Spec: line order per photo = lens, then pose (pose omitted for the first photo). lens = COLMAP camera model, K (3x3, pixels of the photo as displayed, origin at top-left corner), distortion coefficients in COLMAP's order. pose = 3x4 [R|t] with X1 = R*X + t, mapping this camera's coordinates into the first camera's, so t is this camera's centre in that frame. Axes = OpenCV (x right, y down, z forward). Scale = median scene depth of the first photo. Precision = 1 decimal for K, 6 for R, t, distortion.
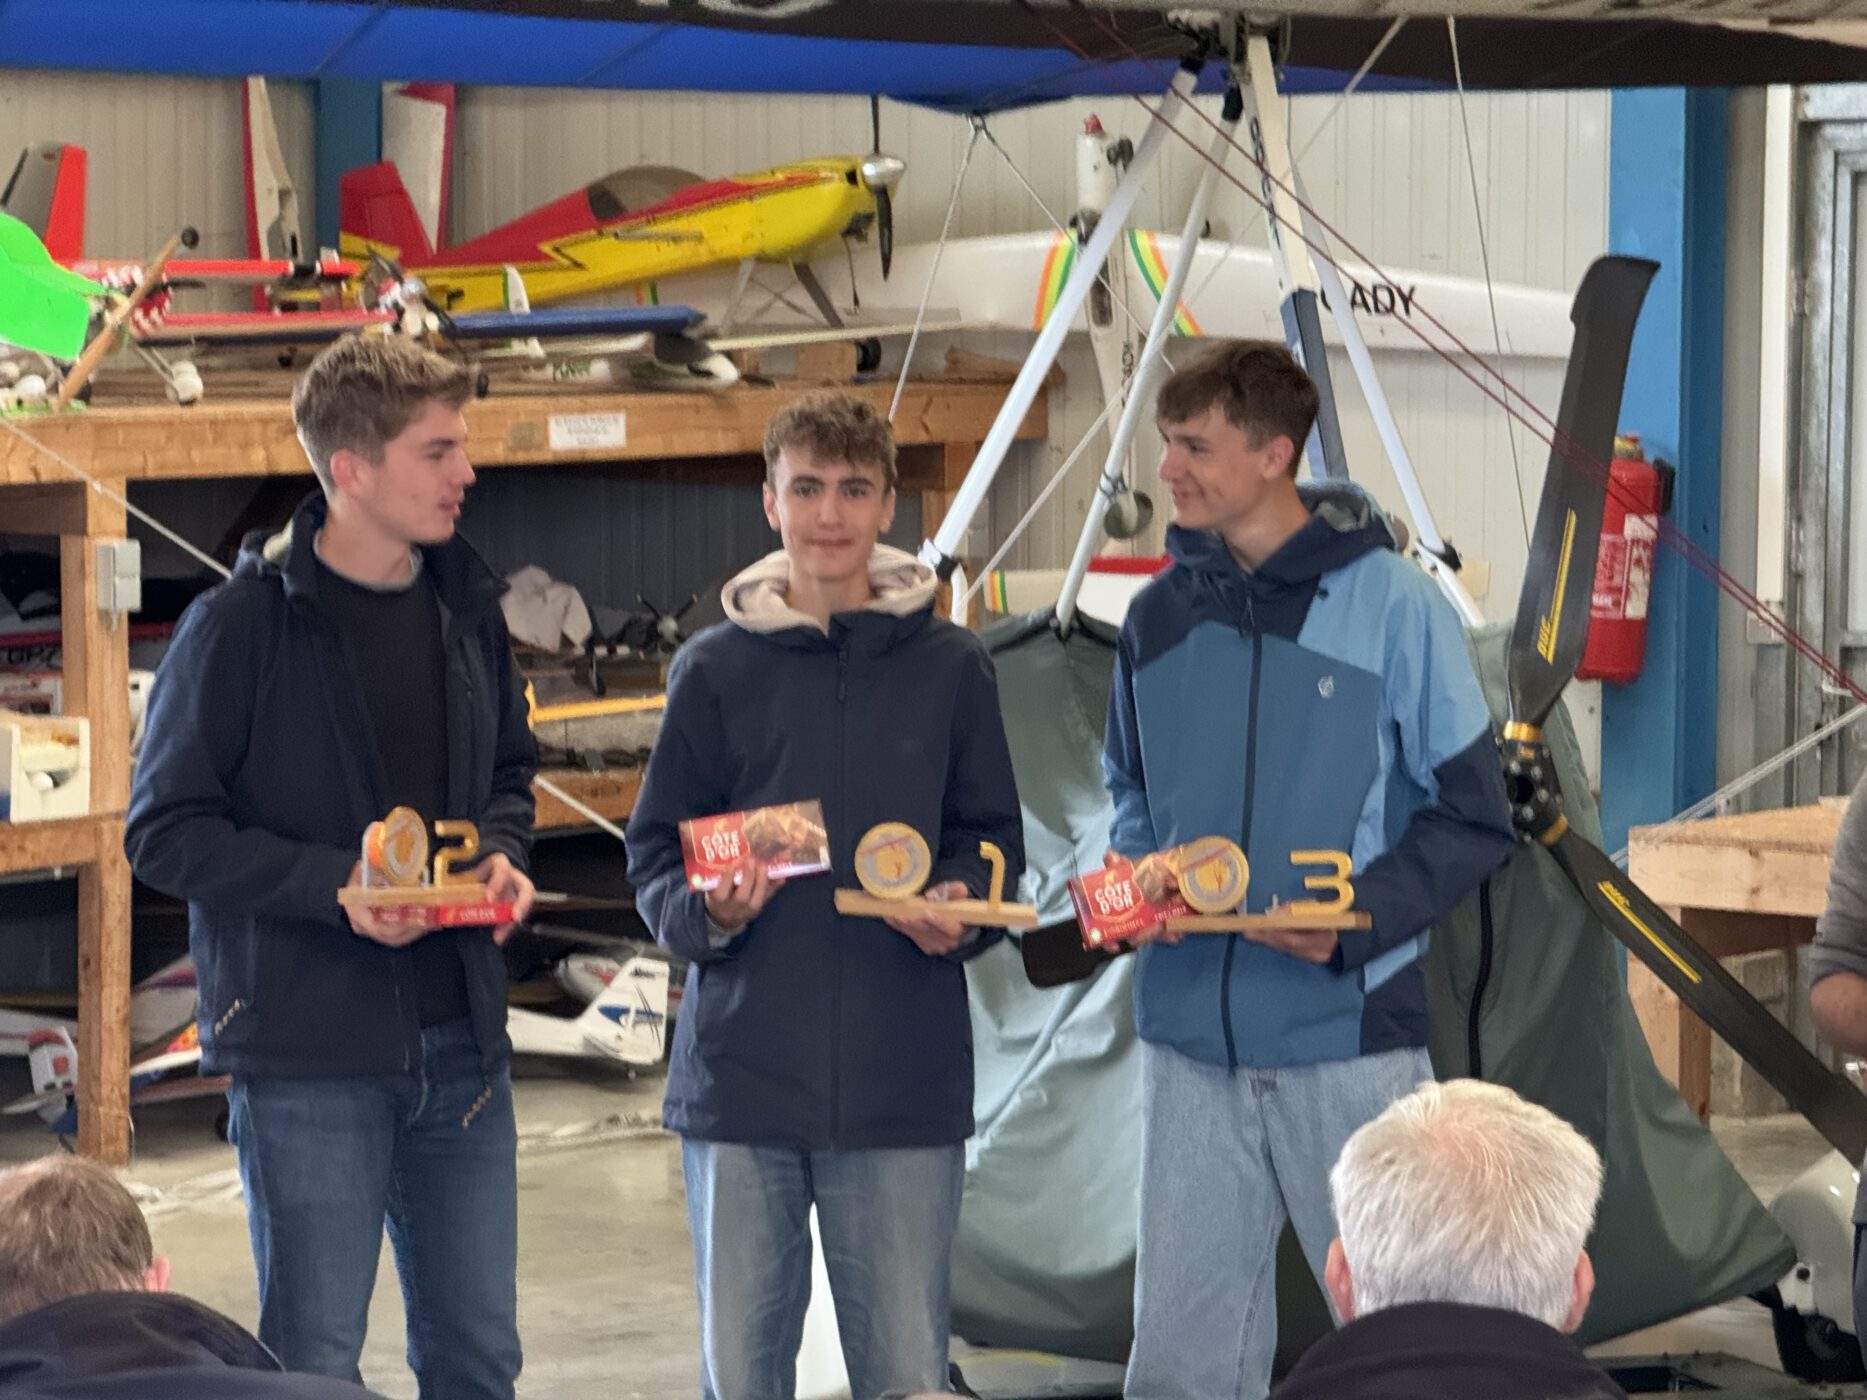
lens RADIAL K [[6575.2, 0, 934.8], [0, 6575.2, 701.7], [0, 0, 1]] dist [0.224719, 0.000000]
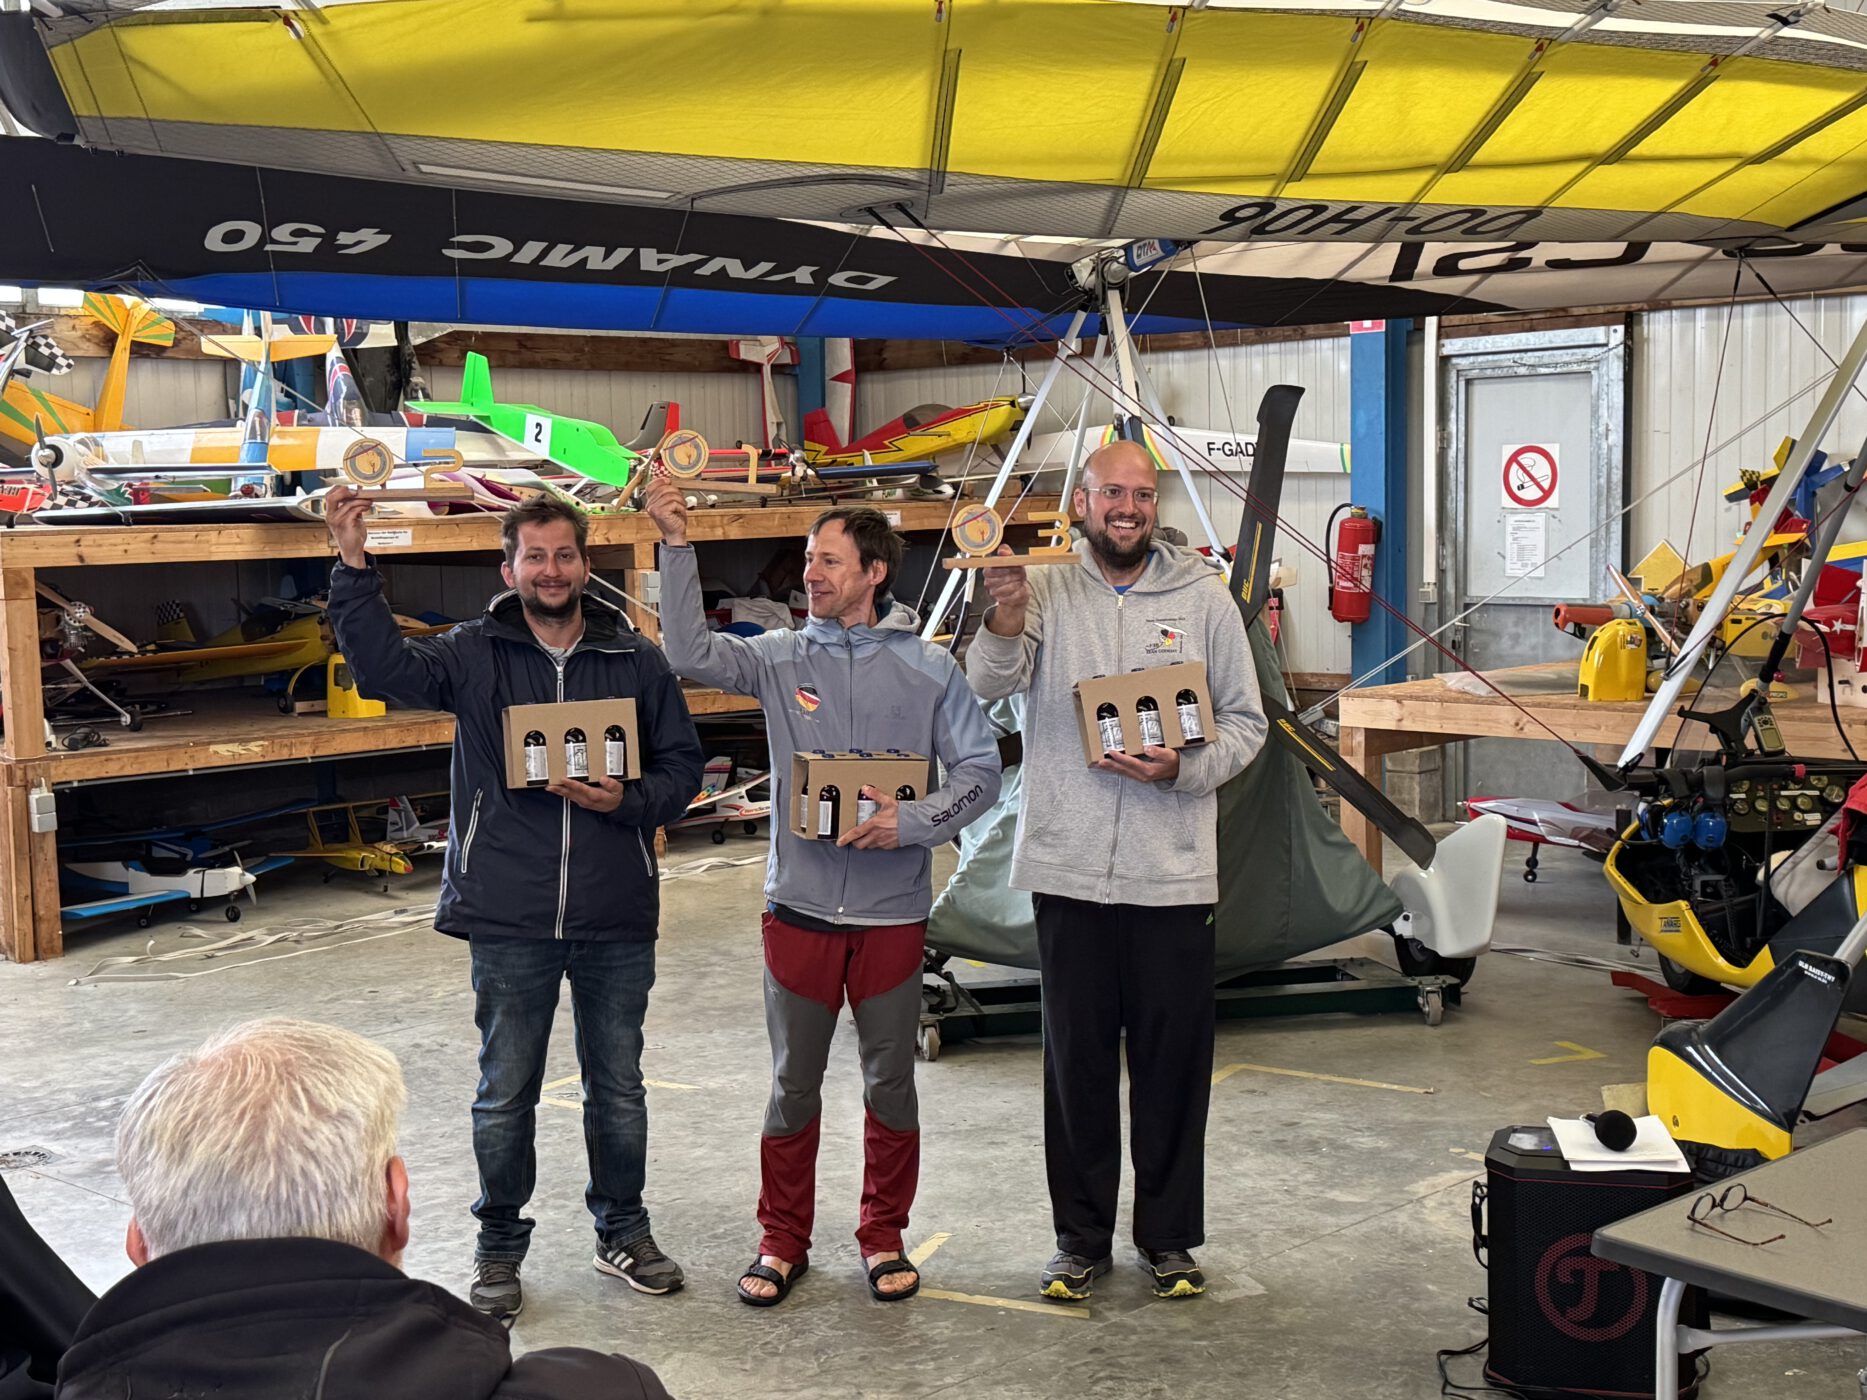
lens RADIAL K [[2362.7, 0, 929.3], [0, 2362.7, 695.6], [0, 0, 1]] dist [0.101339, 0.000000]
pose [[0.992531, -0.017638, -0.120712, 0.058169], [0.019808, 0.999663, 0.016807, 0.005095], [0.120375, -0.019072, 0.992545, 0.218667]]
